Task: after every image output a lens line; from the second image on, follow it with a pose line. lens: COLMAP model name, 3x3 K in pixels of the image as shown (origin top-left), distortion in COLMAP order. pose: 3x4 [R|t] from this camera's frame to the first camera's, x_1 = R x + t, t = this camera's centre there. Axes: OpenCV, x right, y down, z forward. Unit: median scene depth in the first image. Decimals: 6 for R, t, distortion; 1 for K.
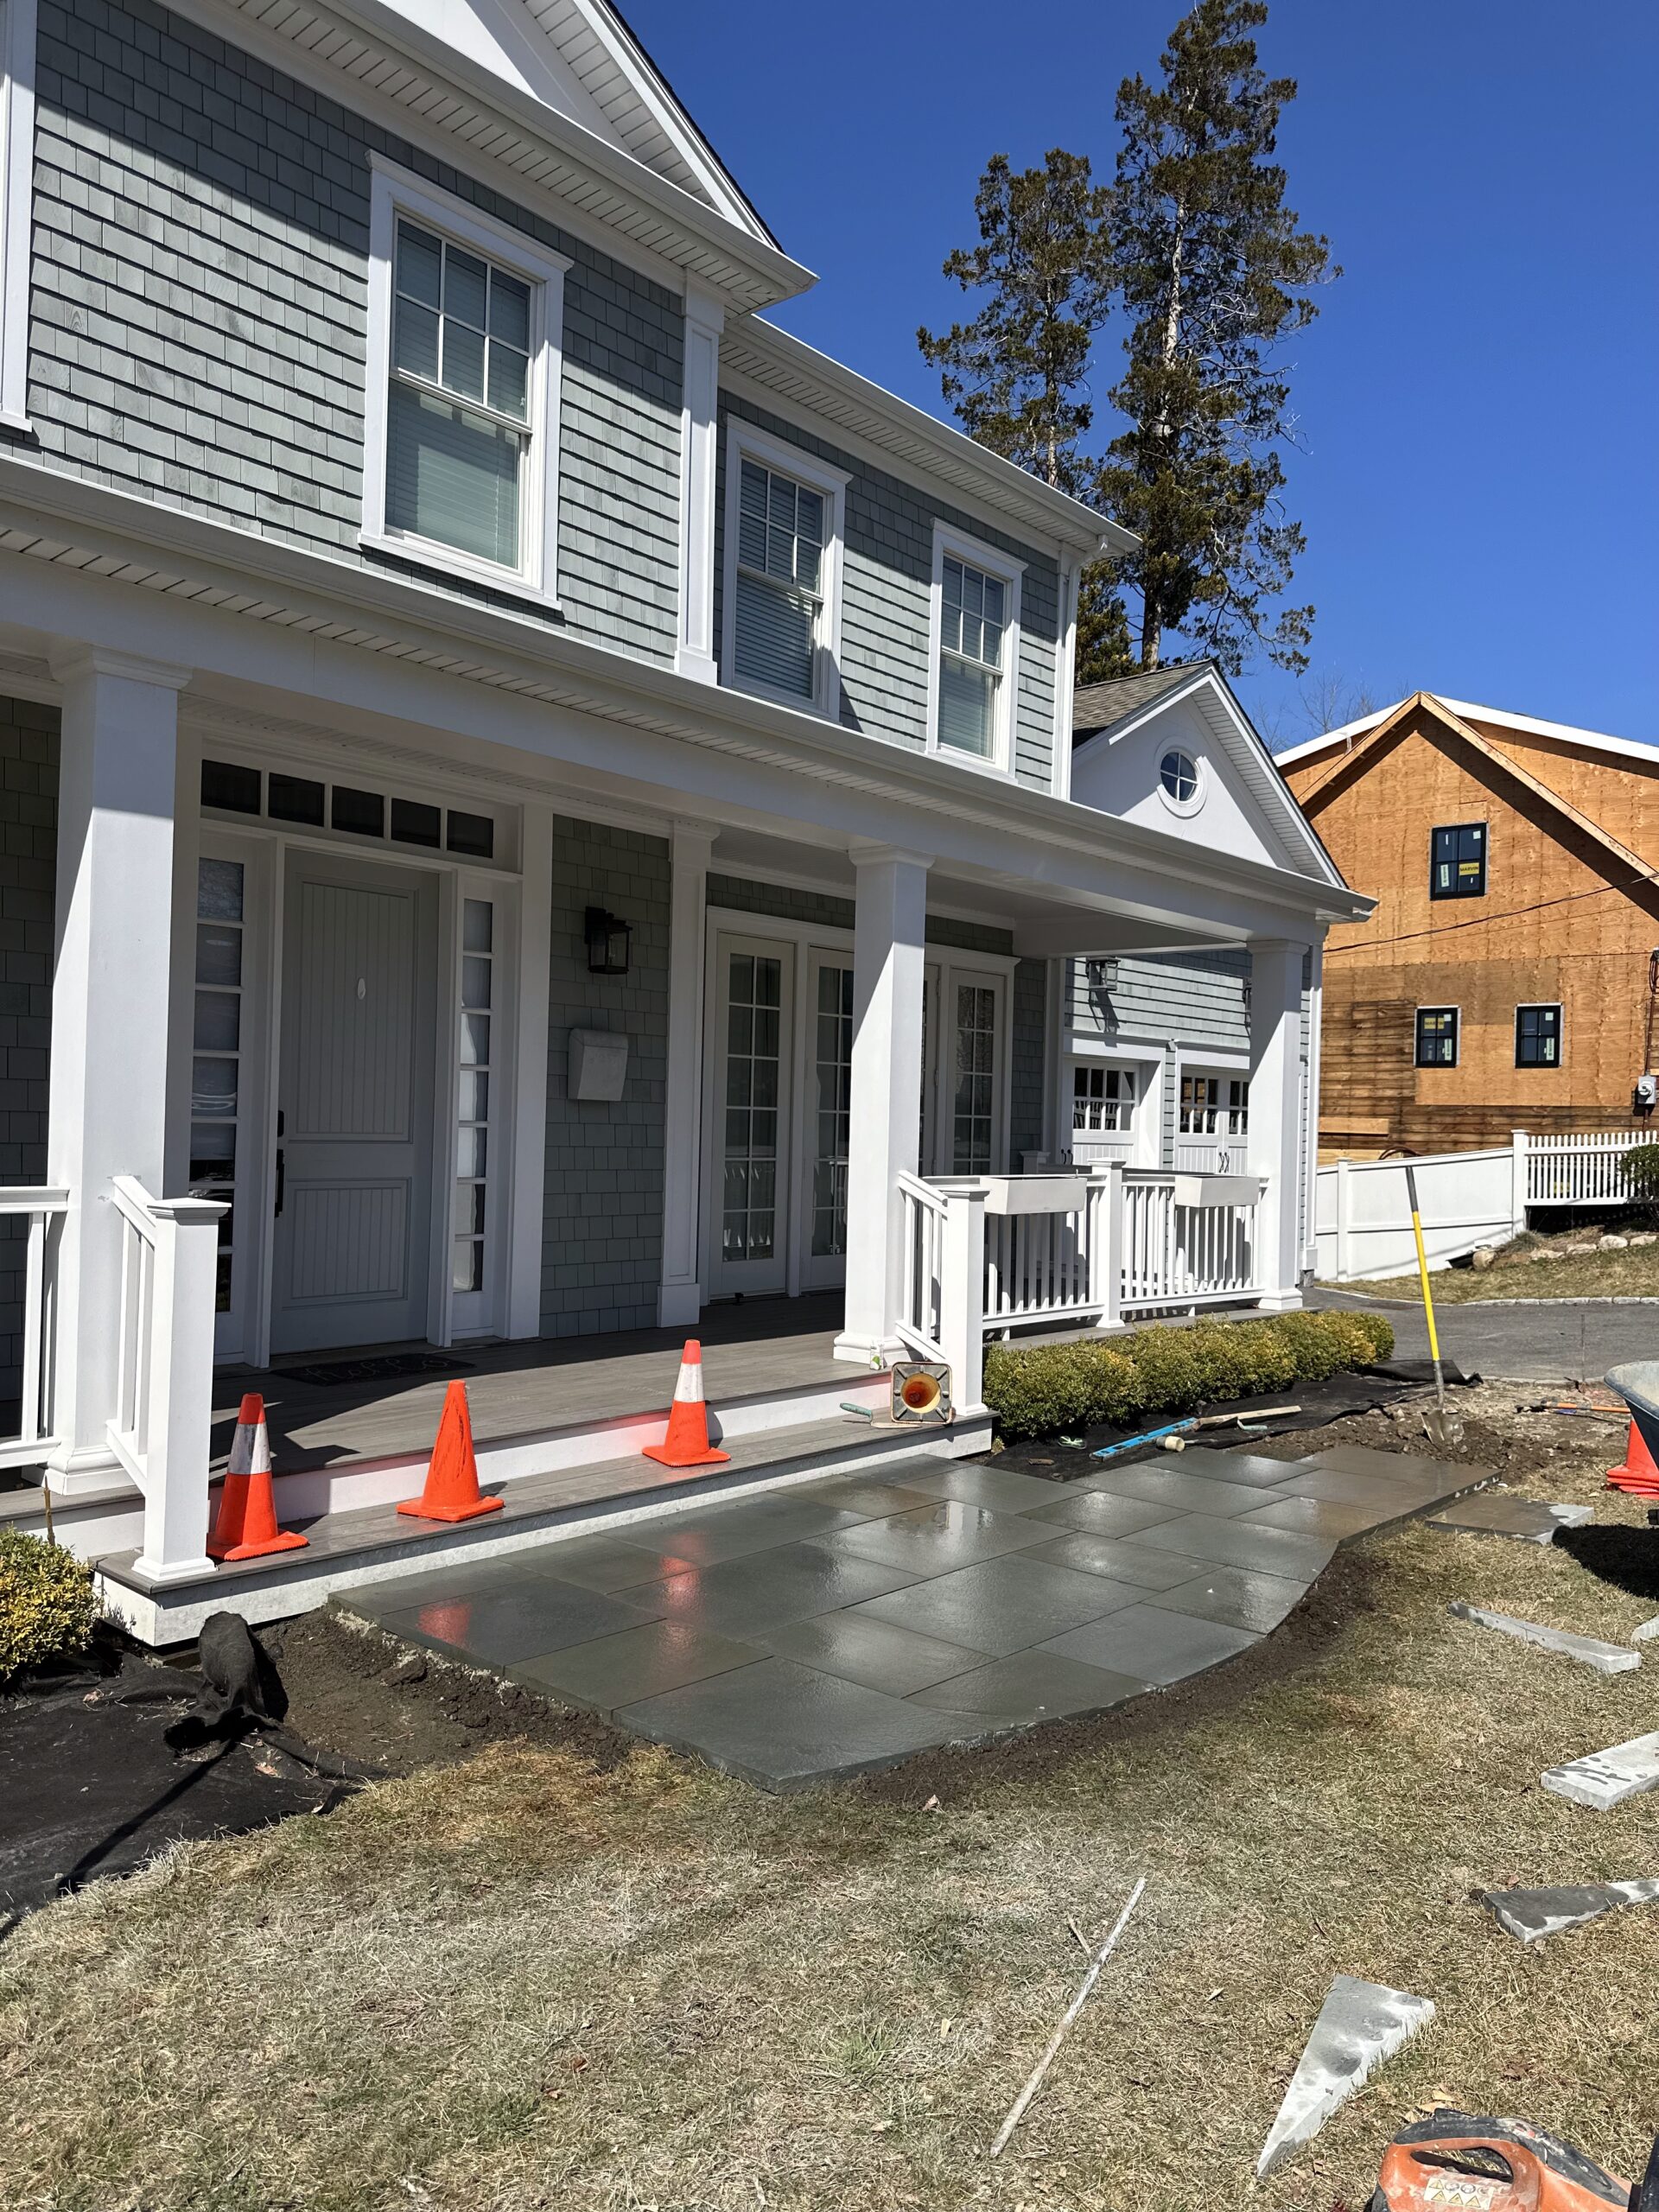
lens RADIAL K [[1549.8, 0, 829.5], [0, 1549.8, 1106.0], [0, 0, 1]] dist [-0.007106, -0.009556]
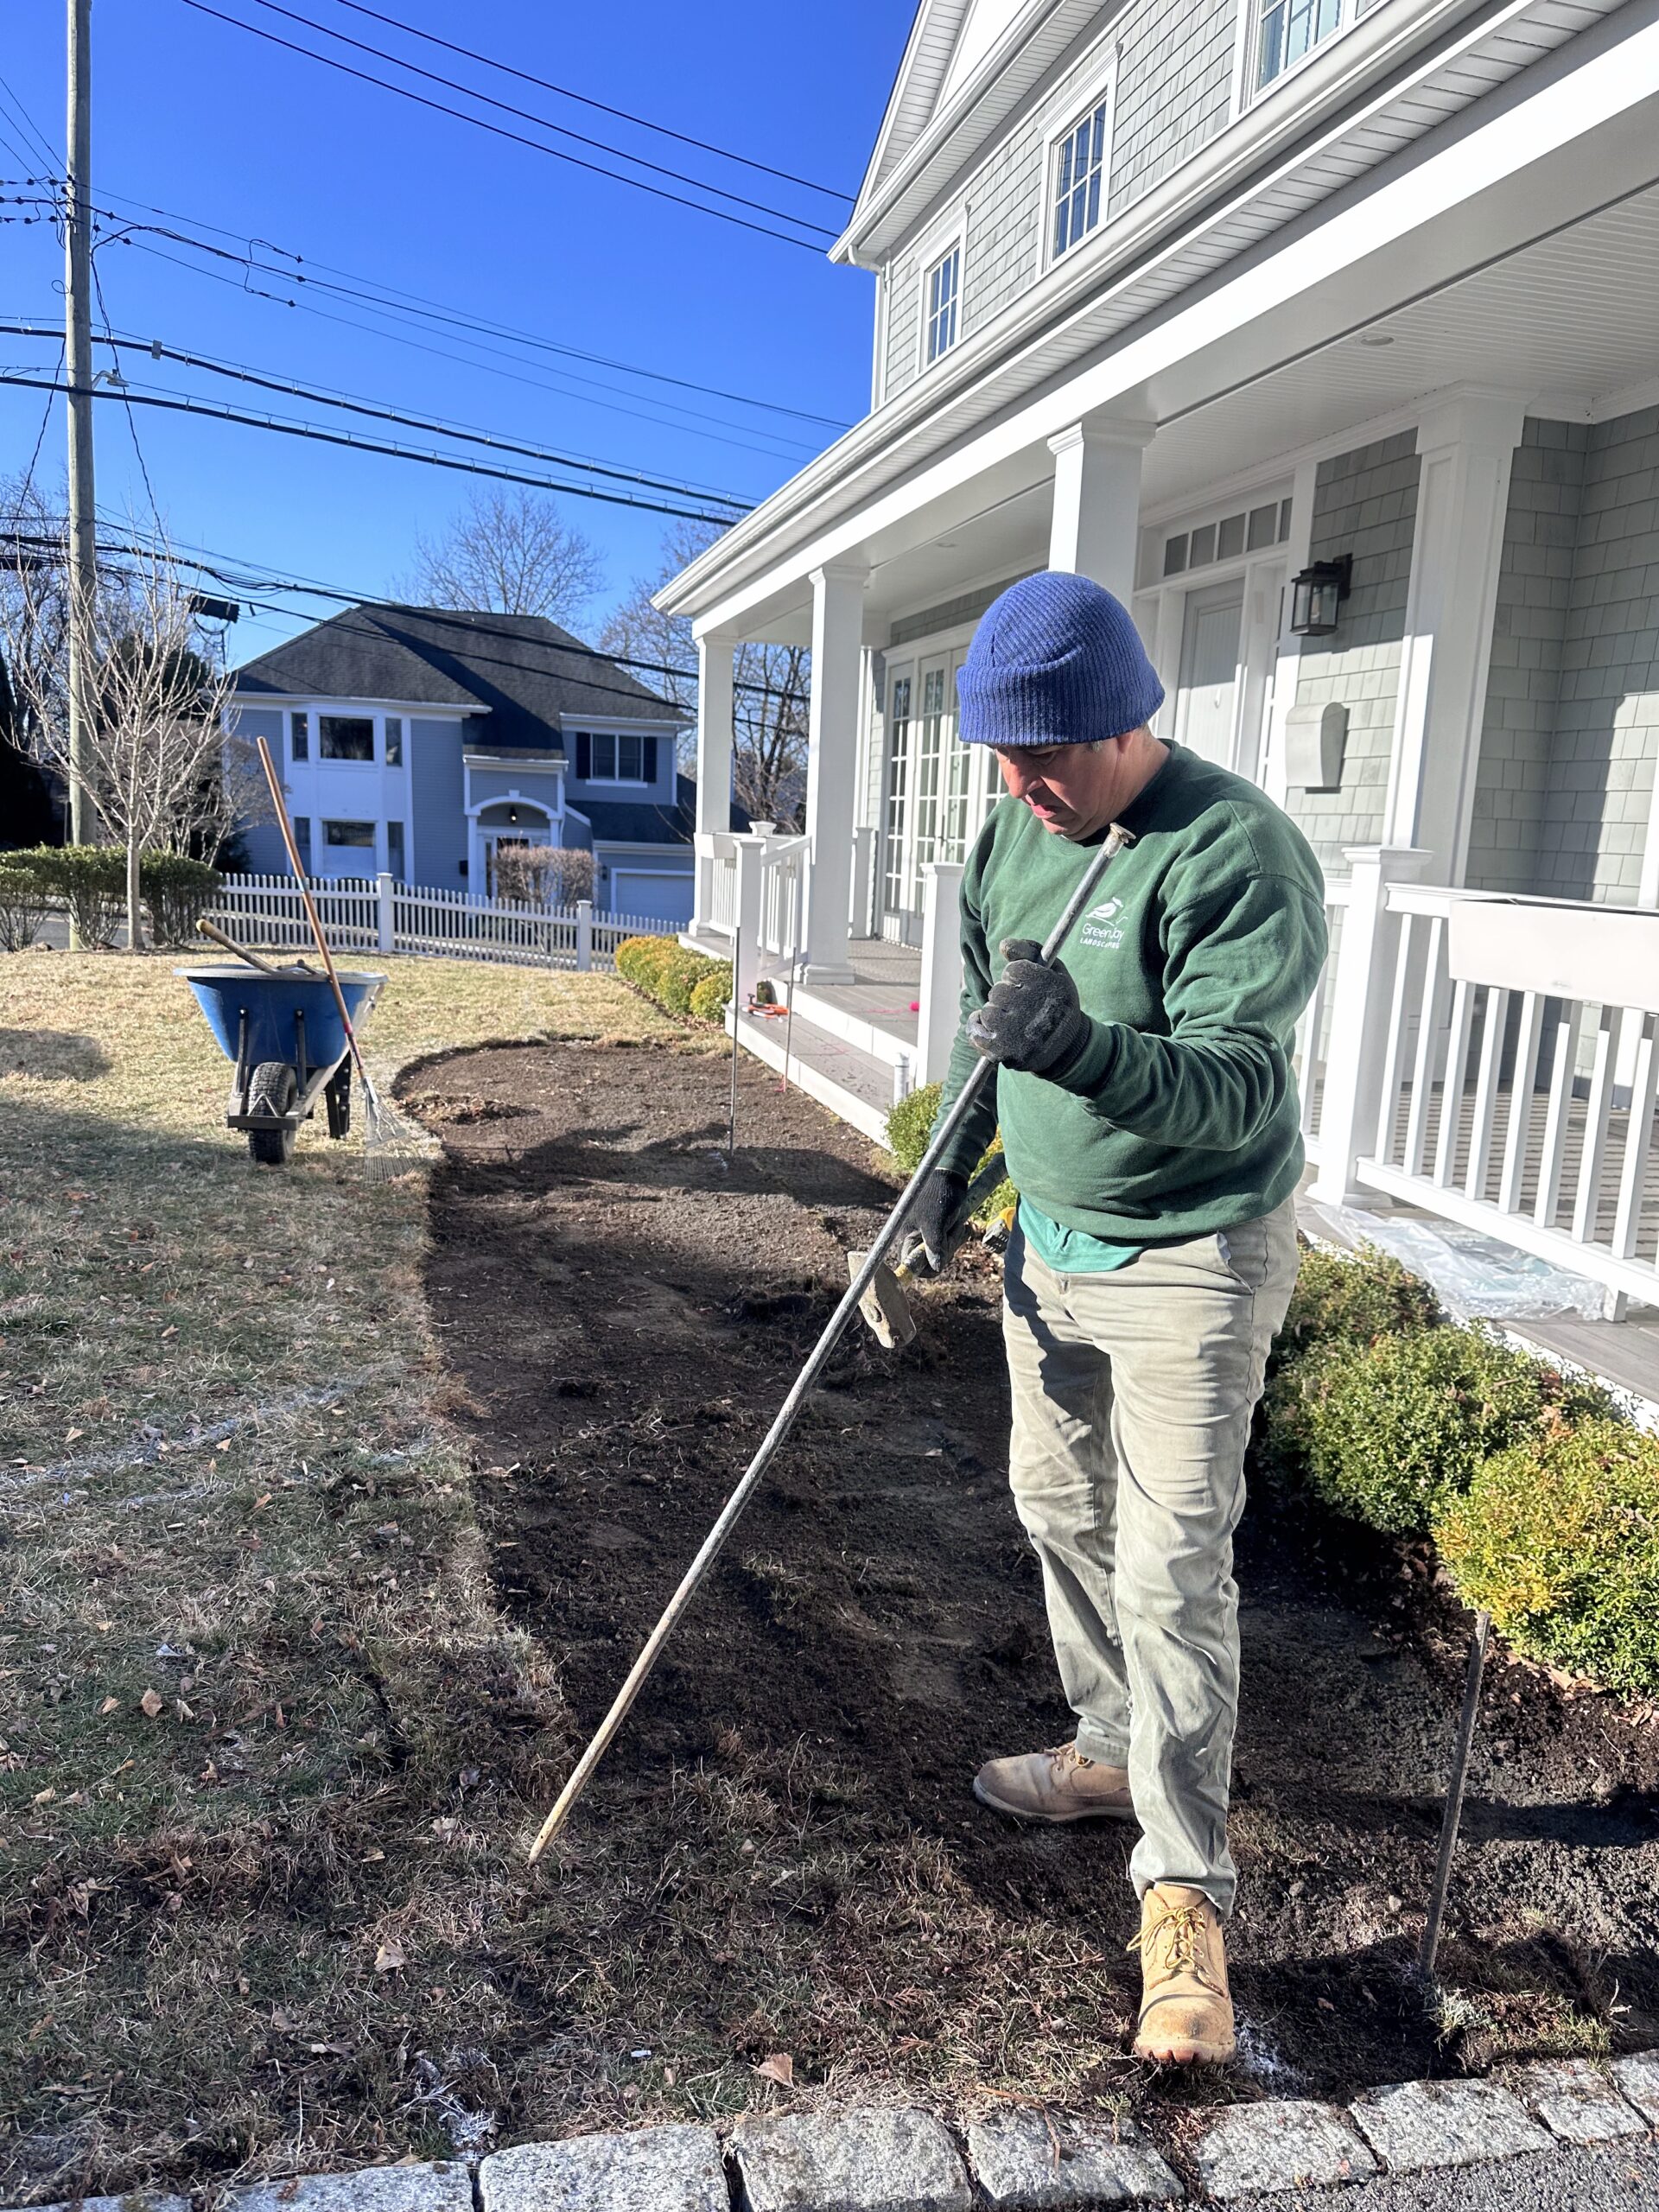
lens RADIAL K [[1549.8, 0, 829.5], [0, 1549.8, 1106.0], [0, 0, 1]] dist [-0.007106, -0.009556]
pose [[-0.549227, 0.092597, -0.830527, 0.748895], [-0.055433, 0.987616, 0.146770, 0.059086], [0.833833, 0.126649, -0.537292, 1.303384]]
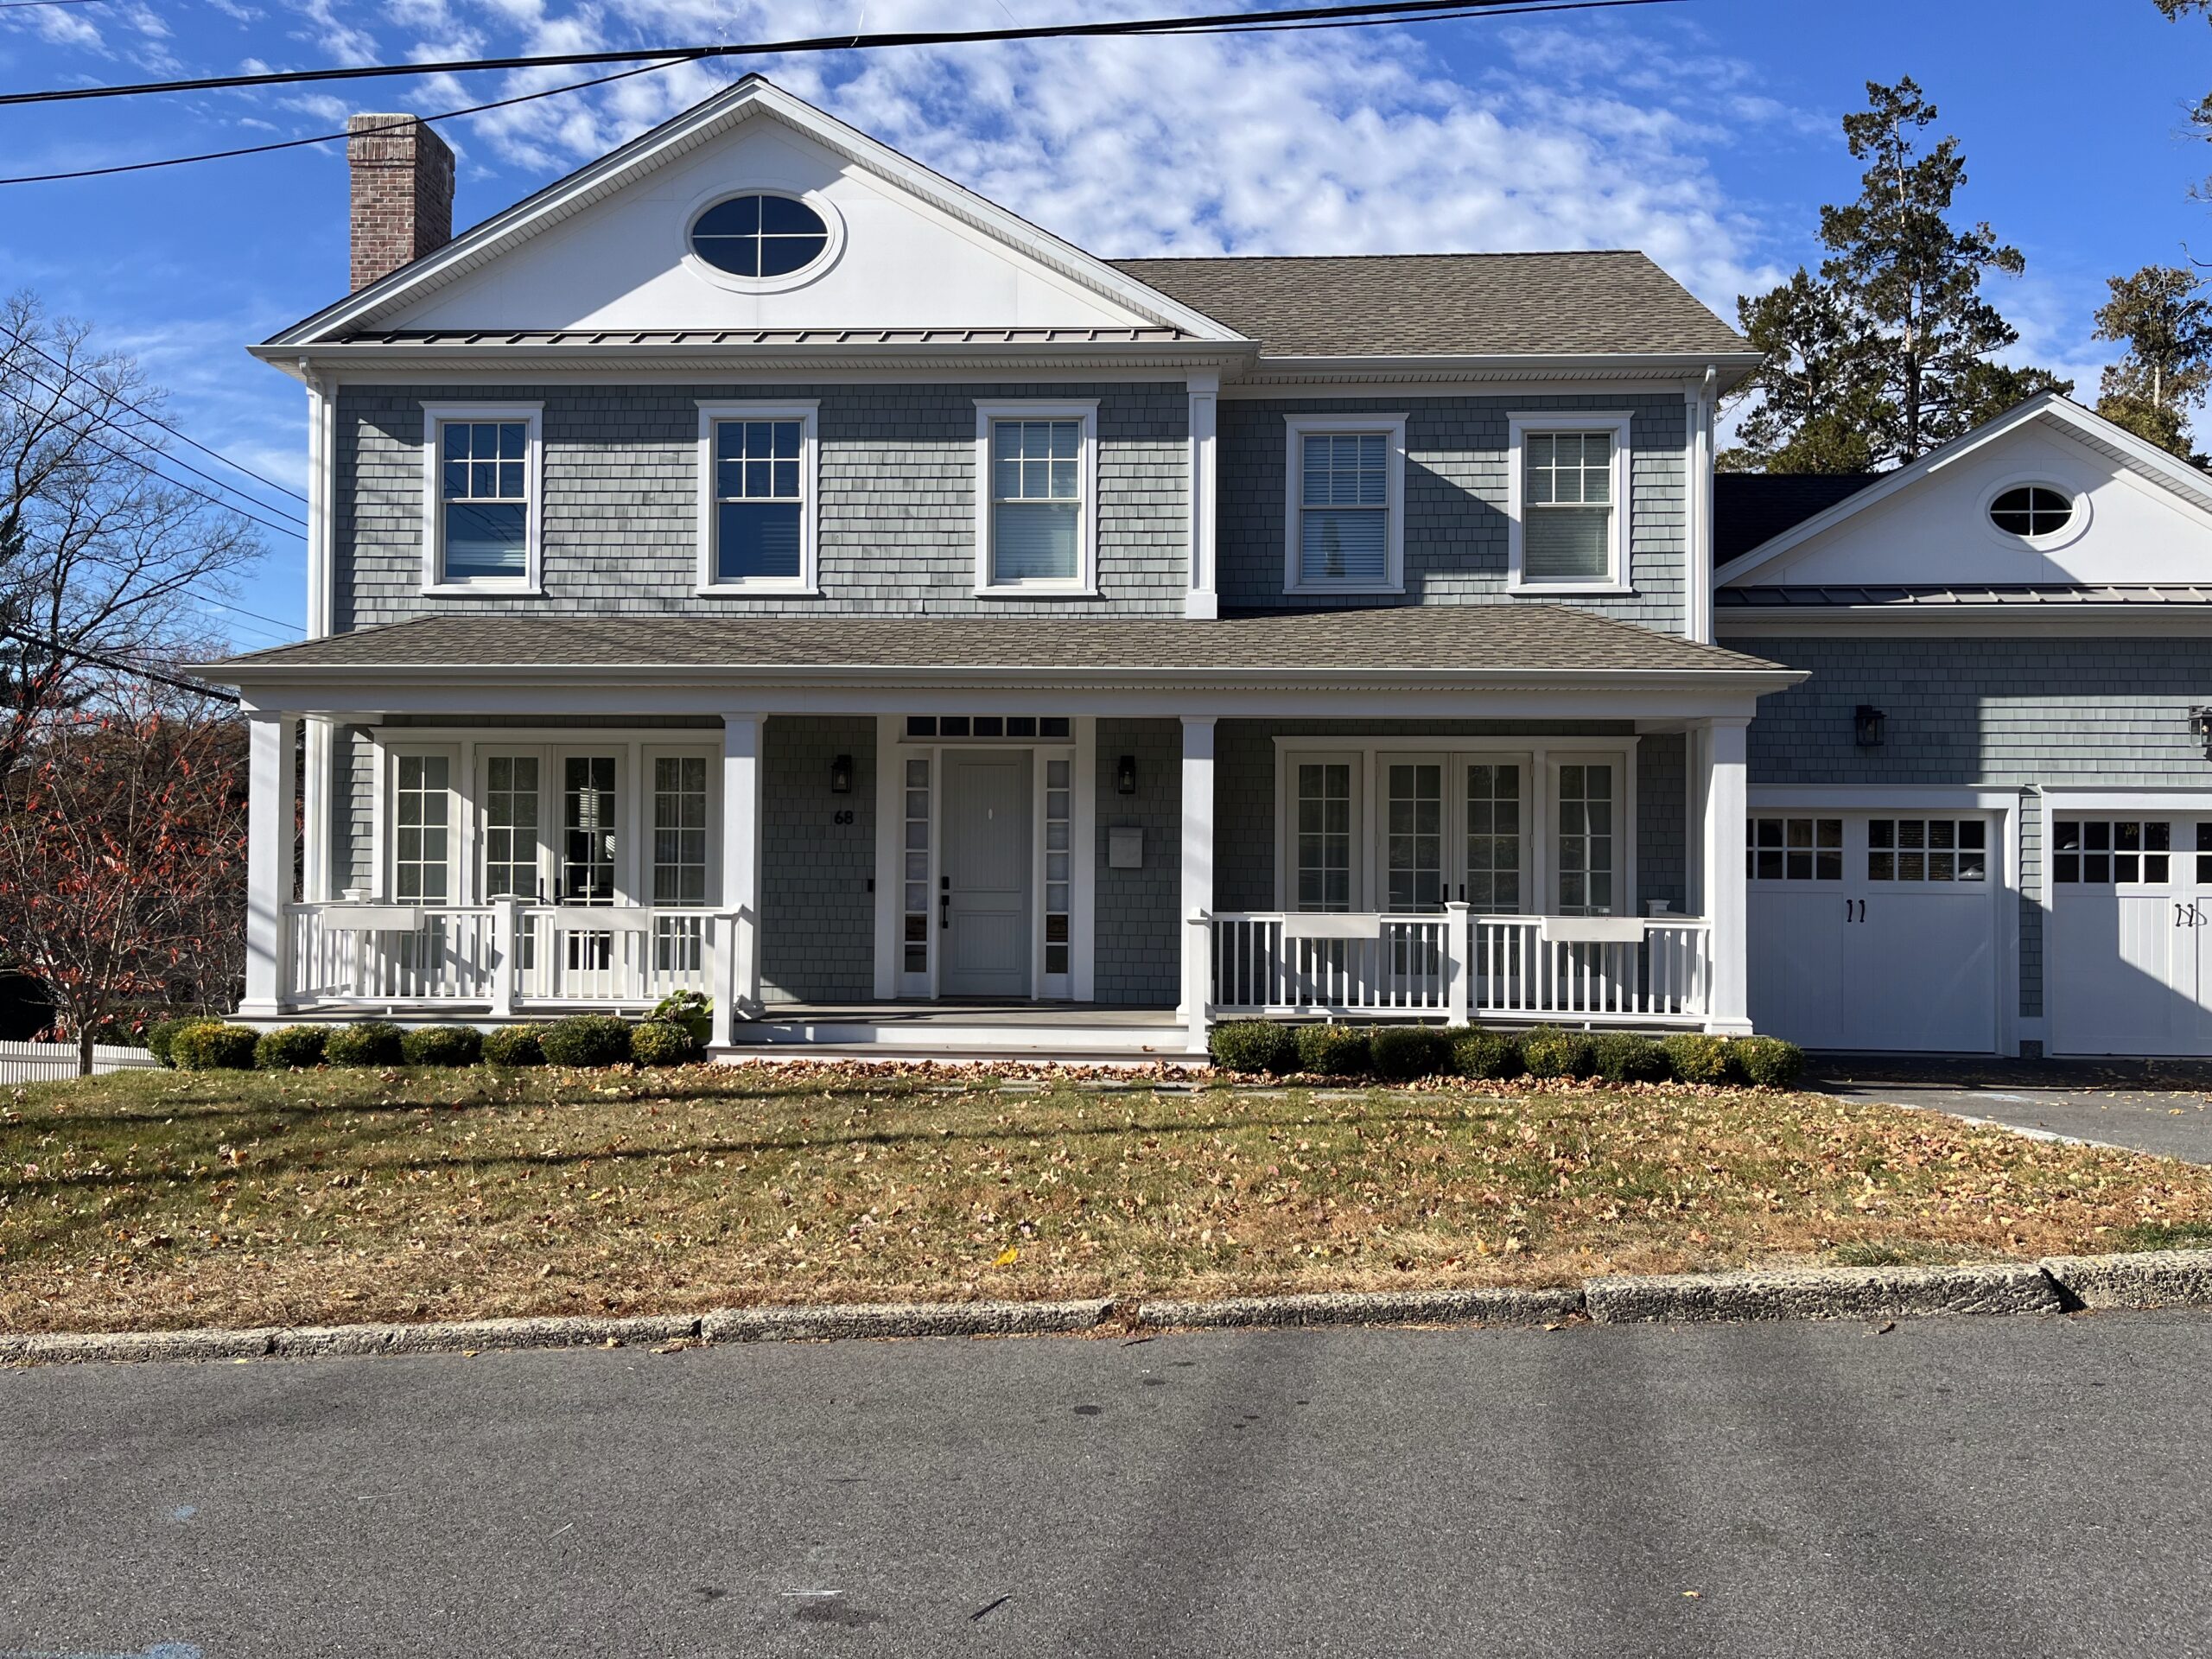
lens RADIAL K [[1681.9, 0, 1106.0], [0, 1681.9, 829.5], [0, 0, 1]] dist [-0.008207, -0.001388]
pose [[0.623324, -0.032060, -0.781306, 1.361528], [0.019450, 0.999486, -0.025496, 0.001240], [0.781722, 0.000696, 0.623627, -0.210089]]
